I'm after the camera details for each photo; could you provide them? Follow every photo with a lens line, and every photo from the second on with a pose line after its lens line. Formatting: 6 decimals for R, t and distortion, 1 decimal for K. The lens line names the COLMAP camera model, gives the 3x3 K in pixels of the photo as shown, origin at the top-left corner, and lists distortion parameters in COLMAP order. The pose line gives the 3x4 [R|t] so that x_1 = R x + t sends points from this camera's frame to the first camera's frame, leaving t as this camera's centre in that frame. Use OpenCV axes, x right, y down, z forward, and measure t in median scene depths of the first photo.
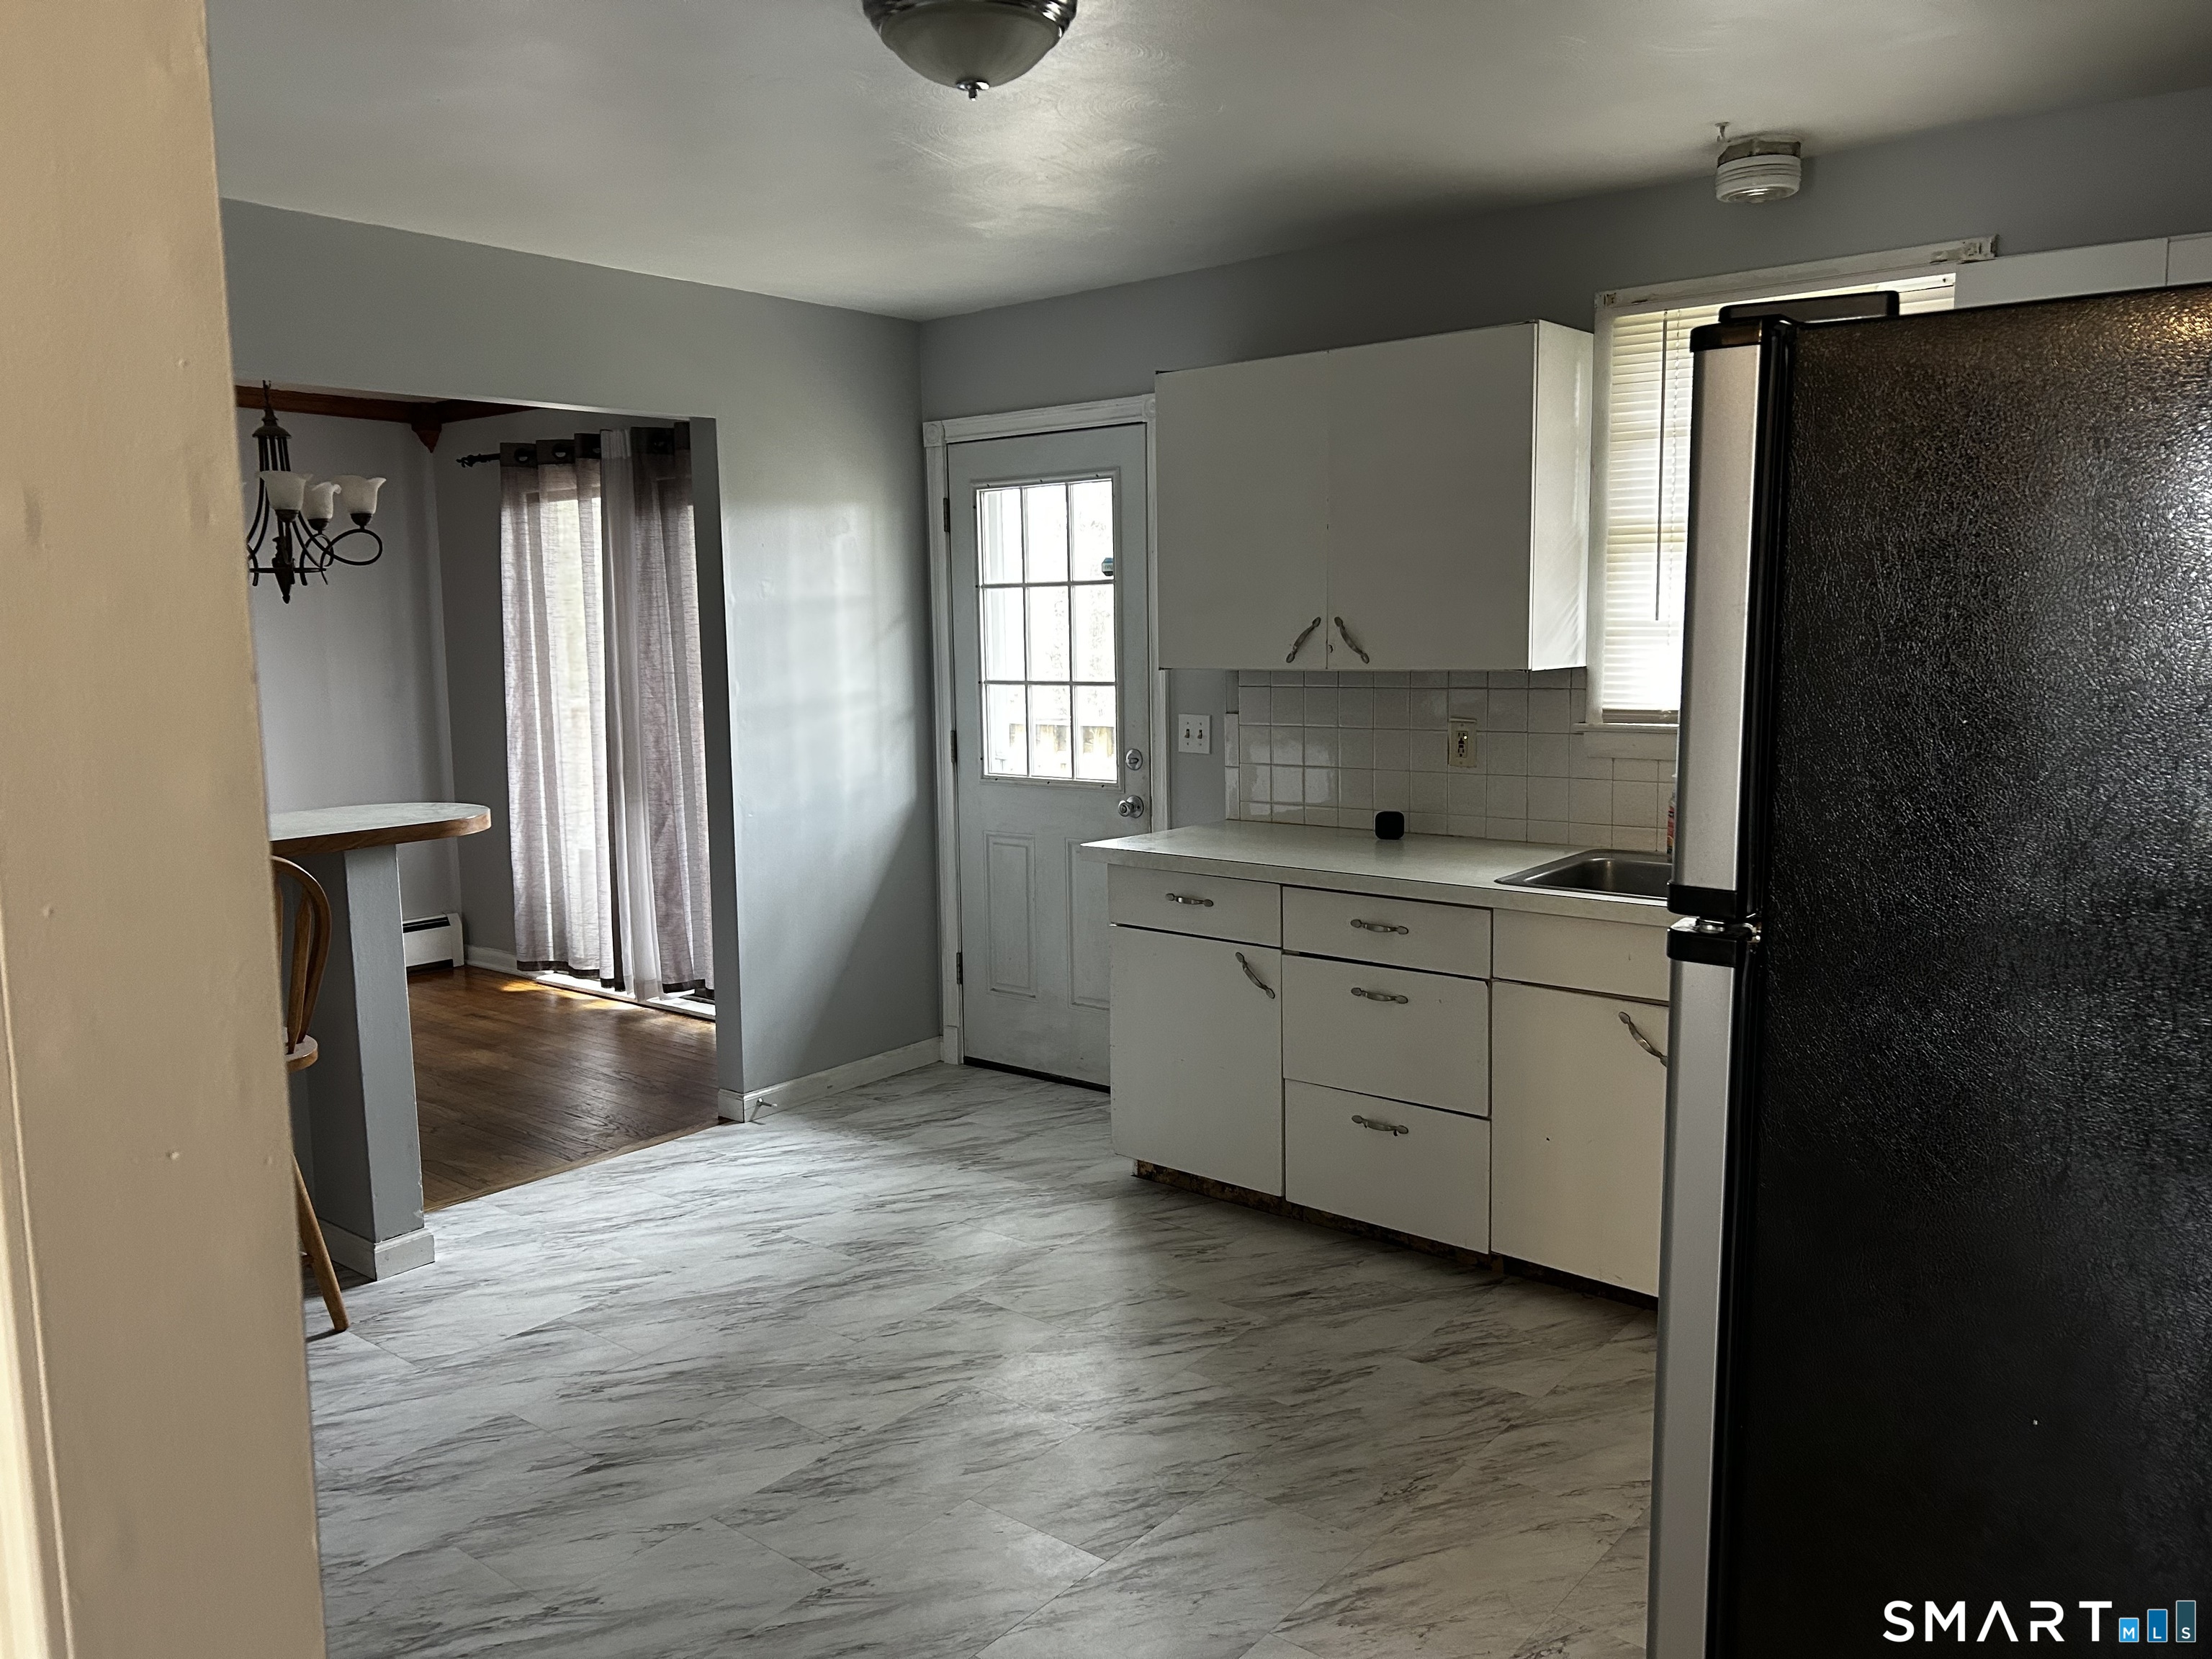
lens RADIAL K [[1673.9, 0, 1113.6], [0, 1673.9, 826.7], [0, 0, 1]] dist [0.070058, -0.074830]
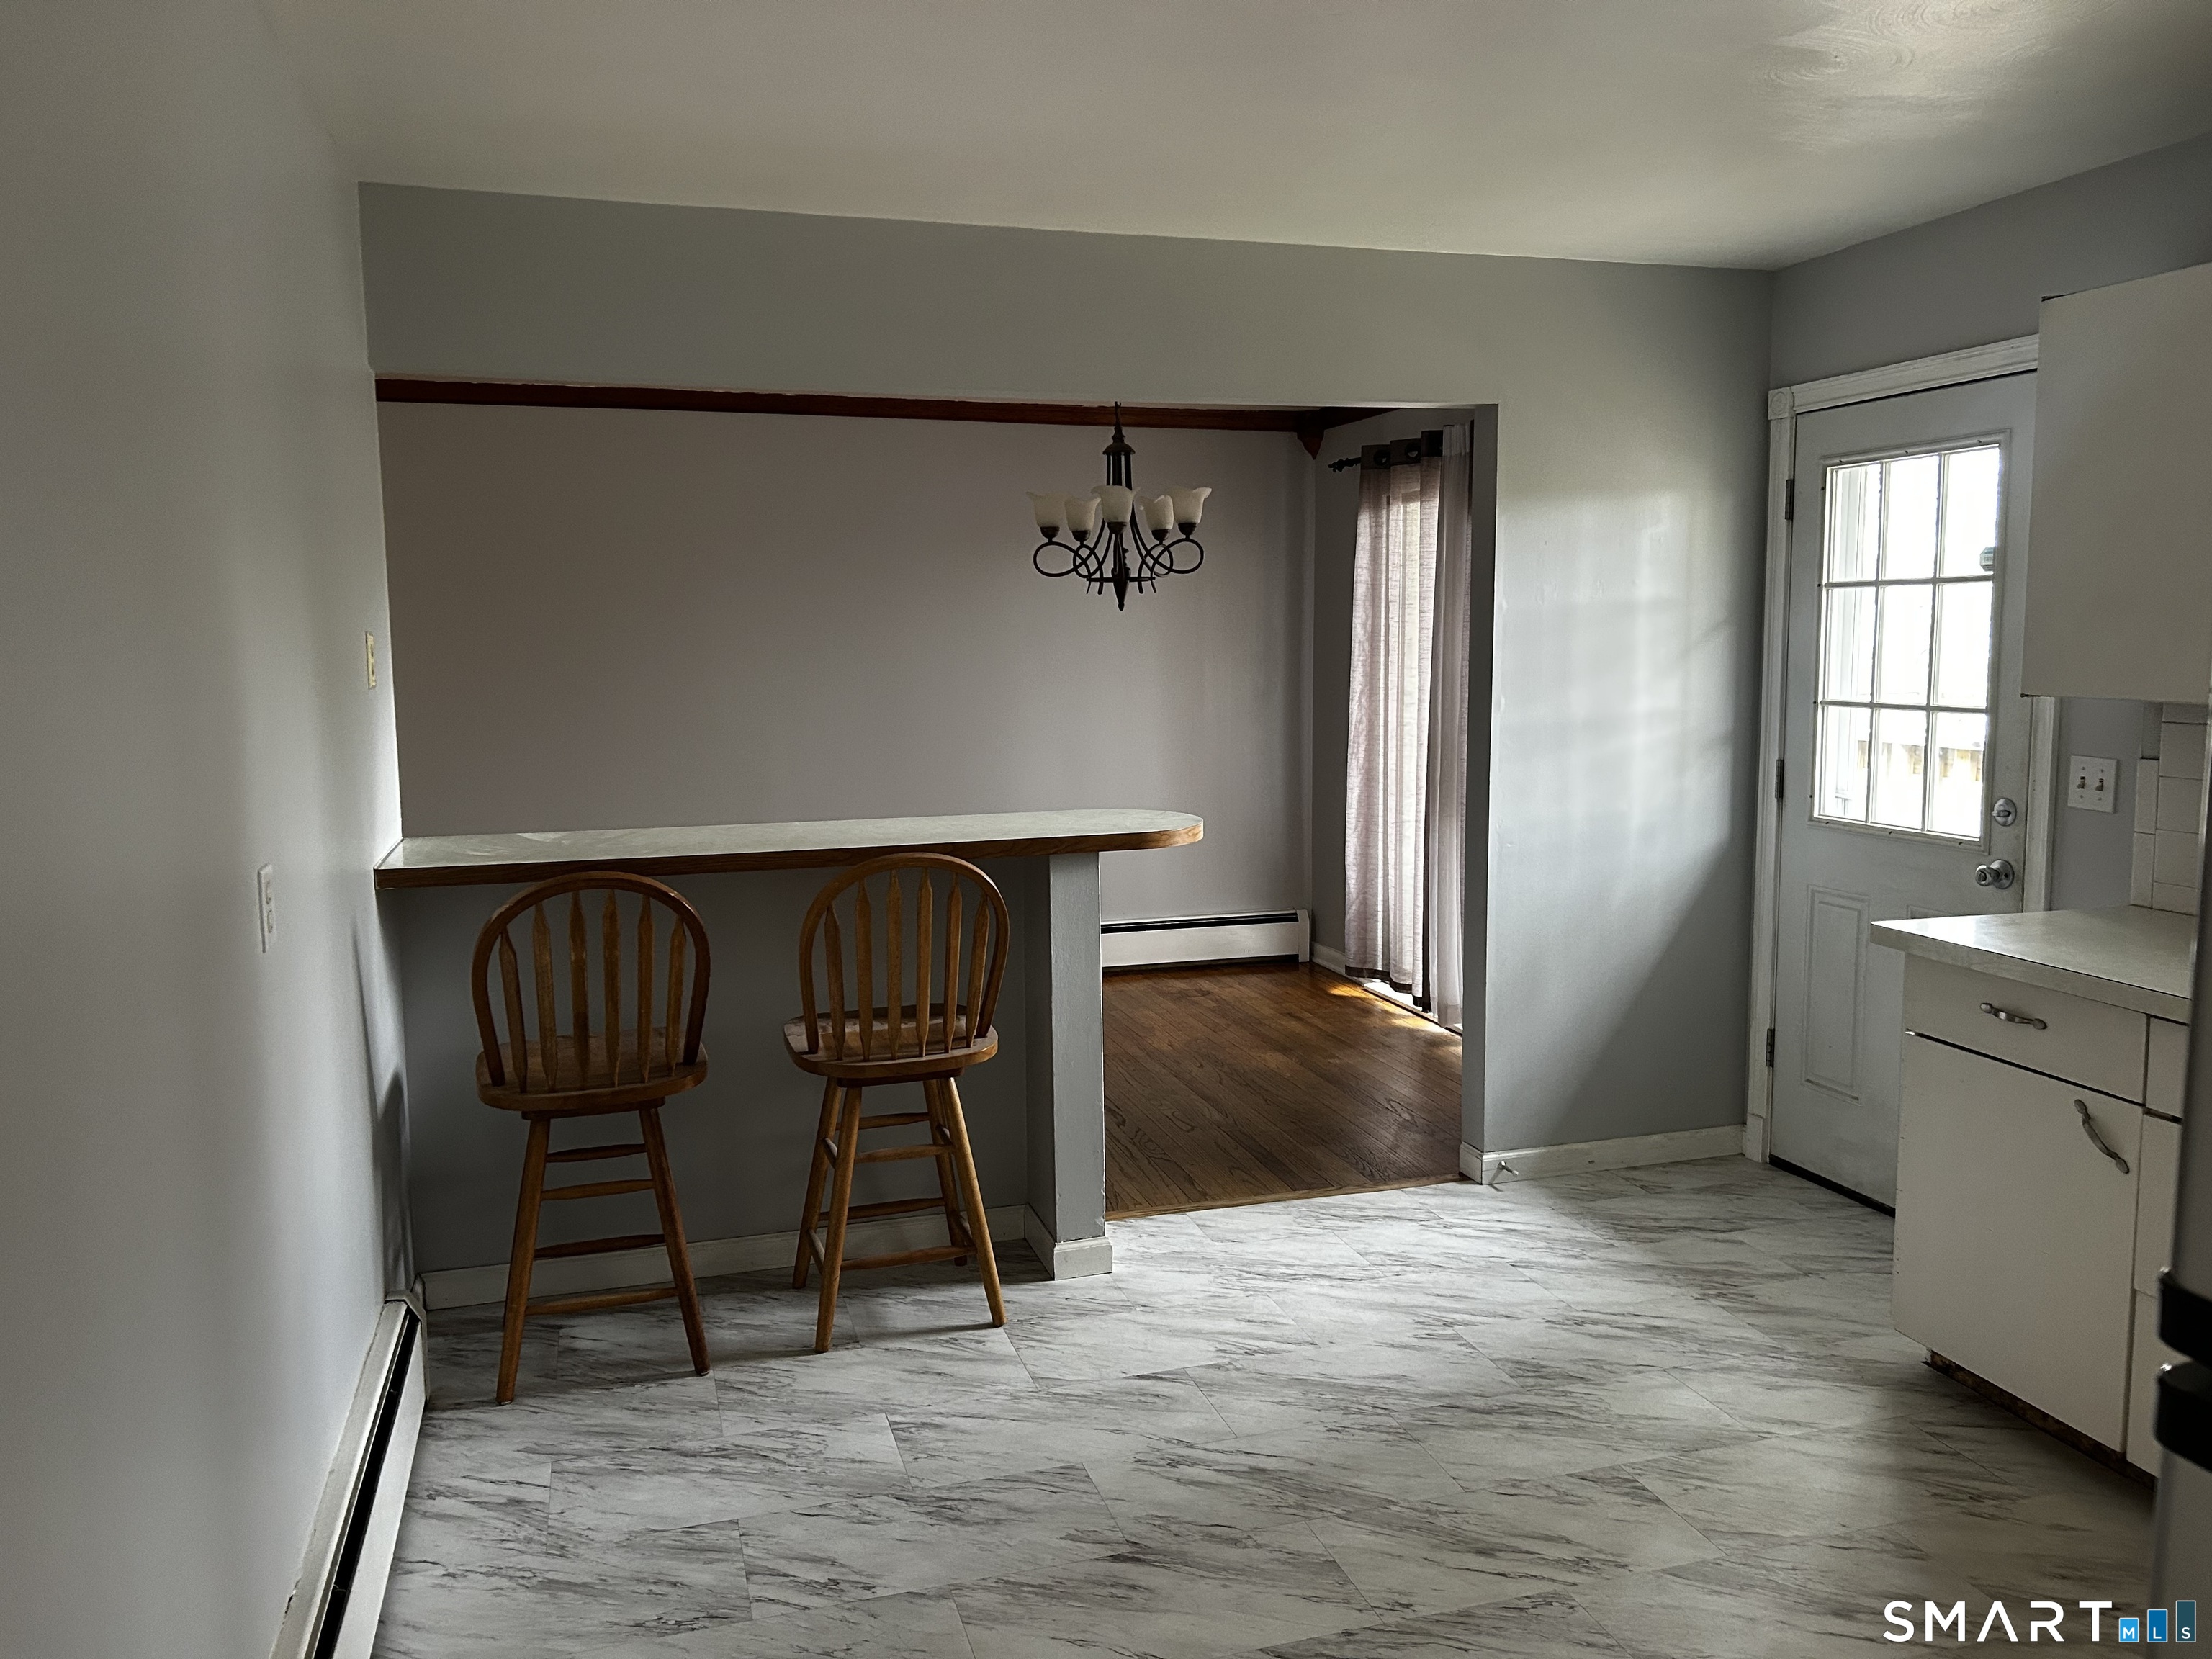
lens RADIAL K [[1673.9, 0, 1107.4], [0, 1673.9, 820.1], [0, 0, 1]] dist [0.070058, -0.074830]
pose [[0.828267, 0.071218, -0.555789, 0.109118], [-0.071226, 0.997225, 0.021639, -0.025914], [0.555788, 0.021664, 0.831041, 0.142731]]
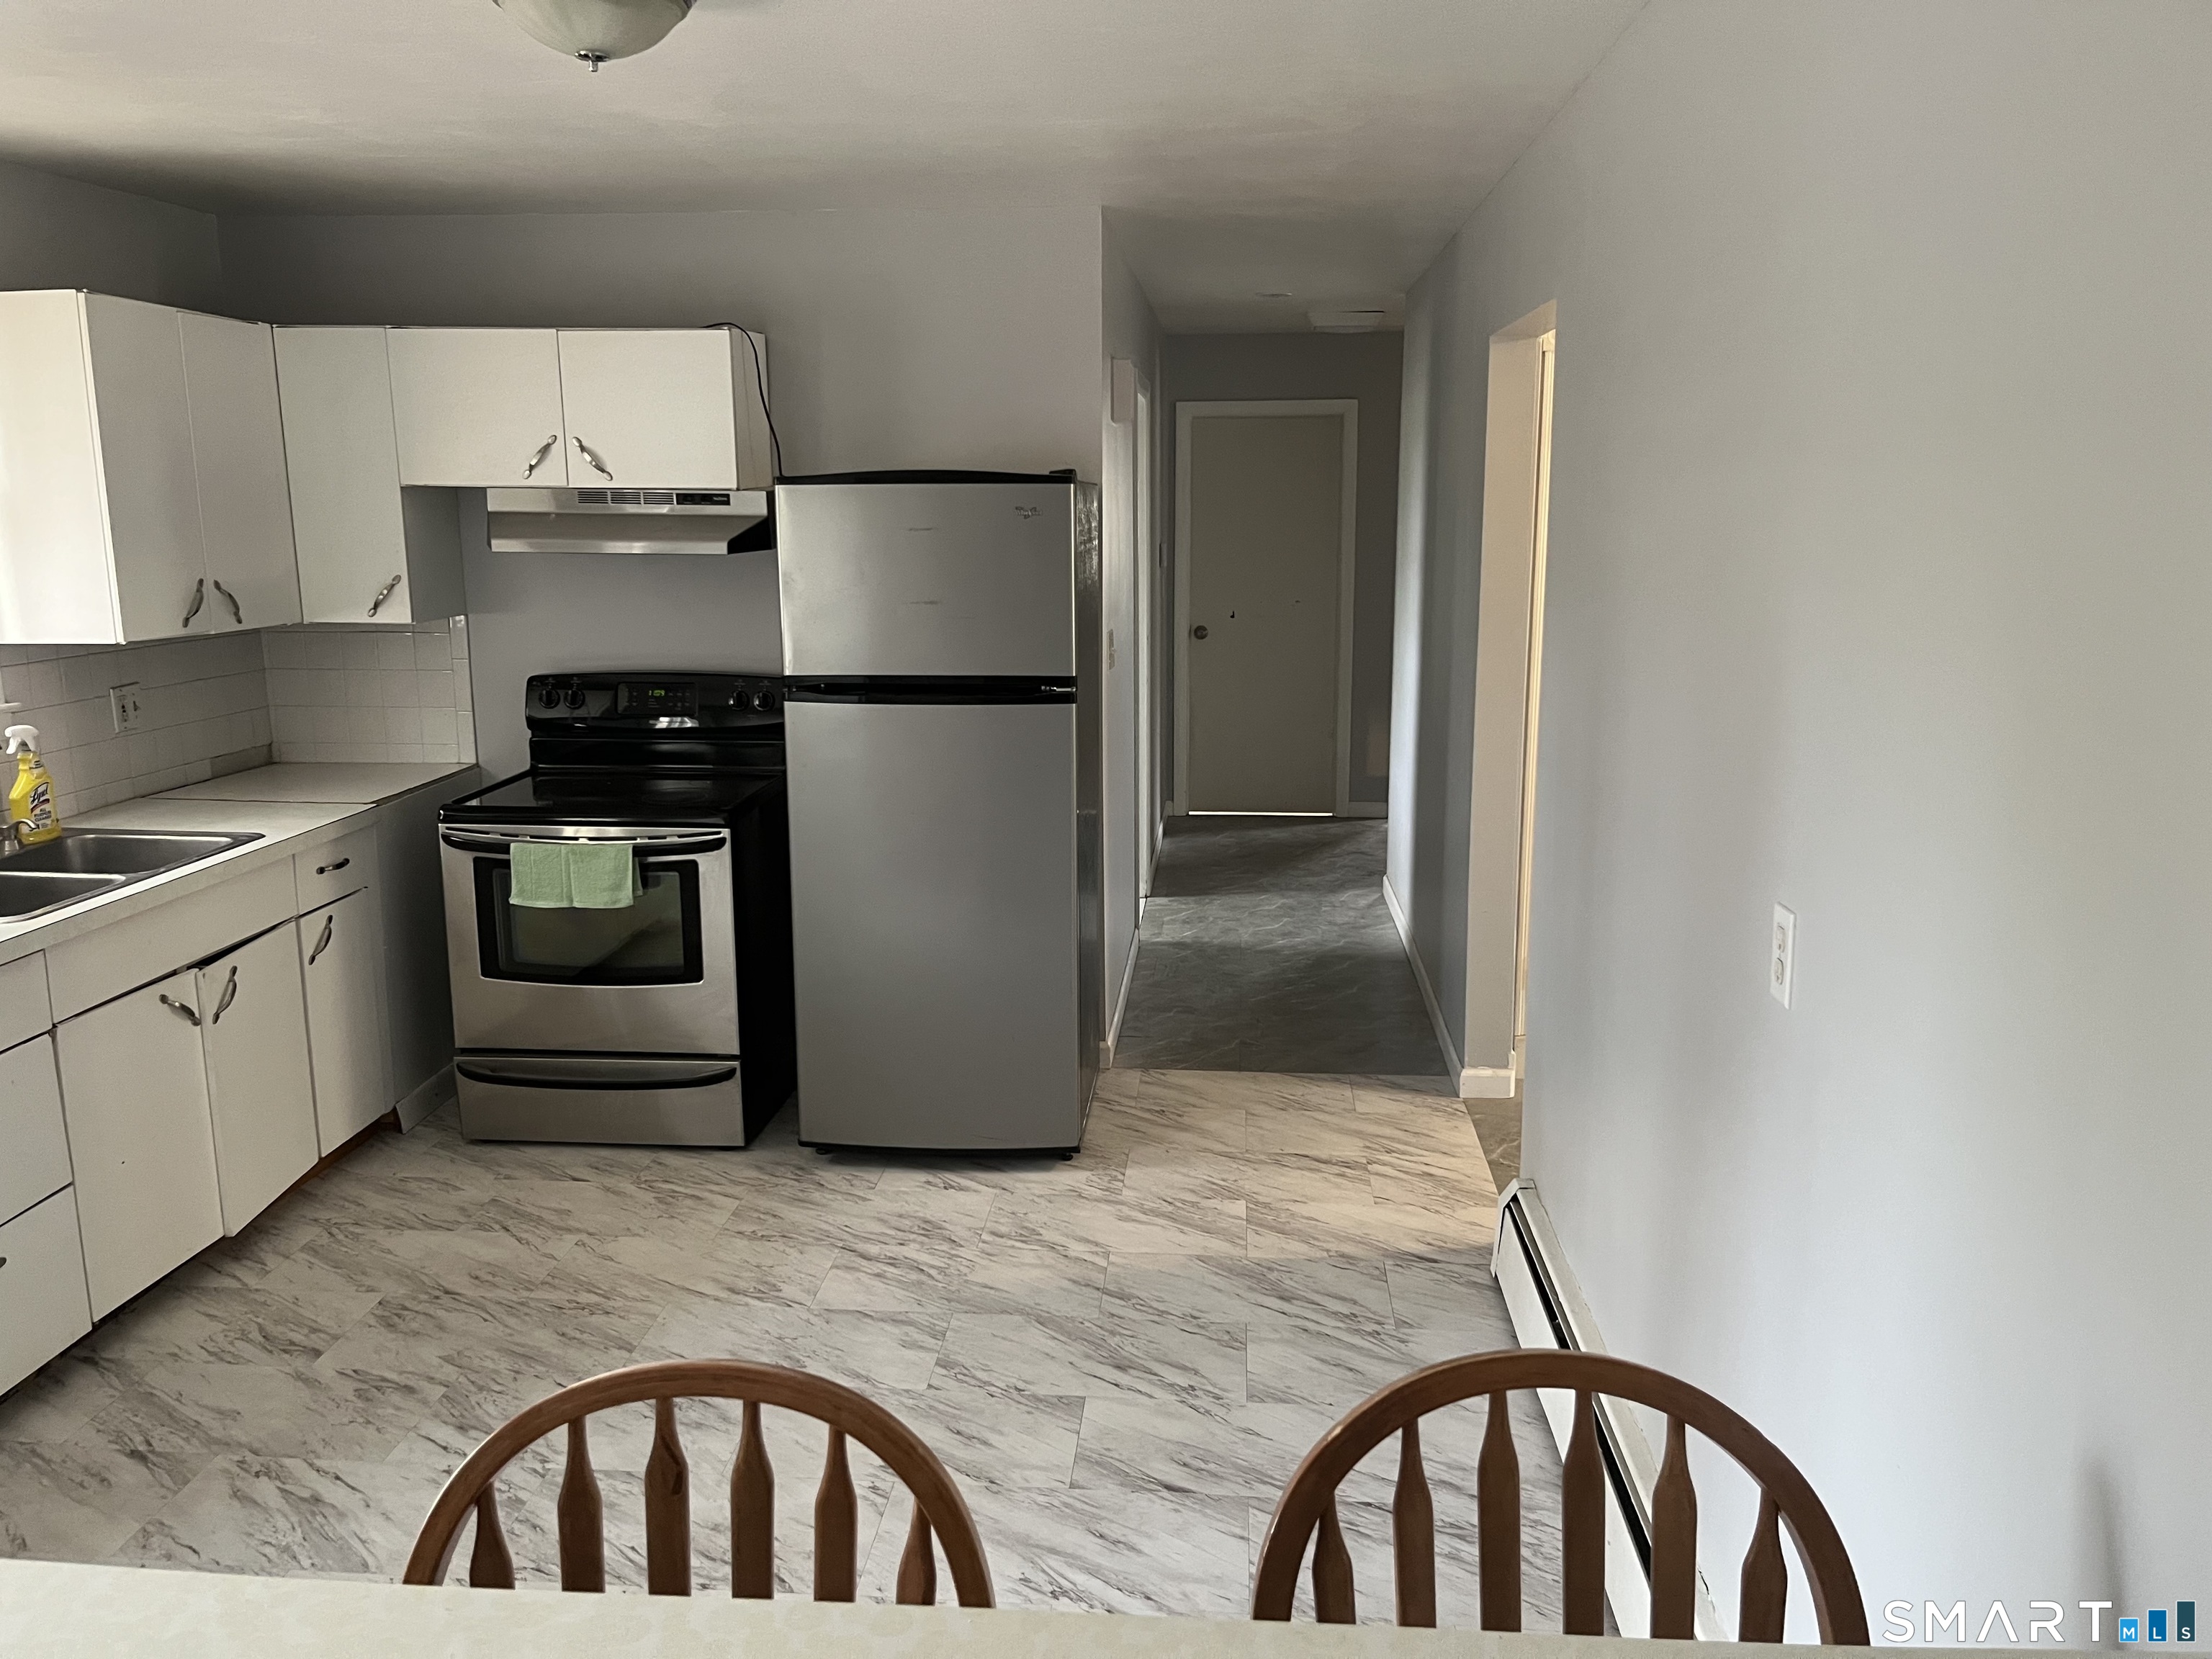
lens RADIAL K [[1687.5, 0, 1119.5], [0, 1687.5, 838.1], [0, 0, 1]] dist [0.004025, -0.009038]
pose [[-0.582435, -0.142121, 0.800357, -0.606381], [0.114571, 0.960416, 0.253918, -0.125428], [-0.804763, 0.239589, -0.543097, 0.776364]]
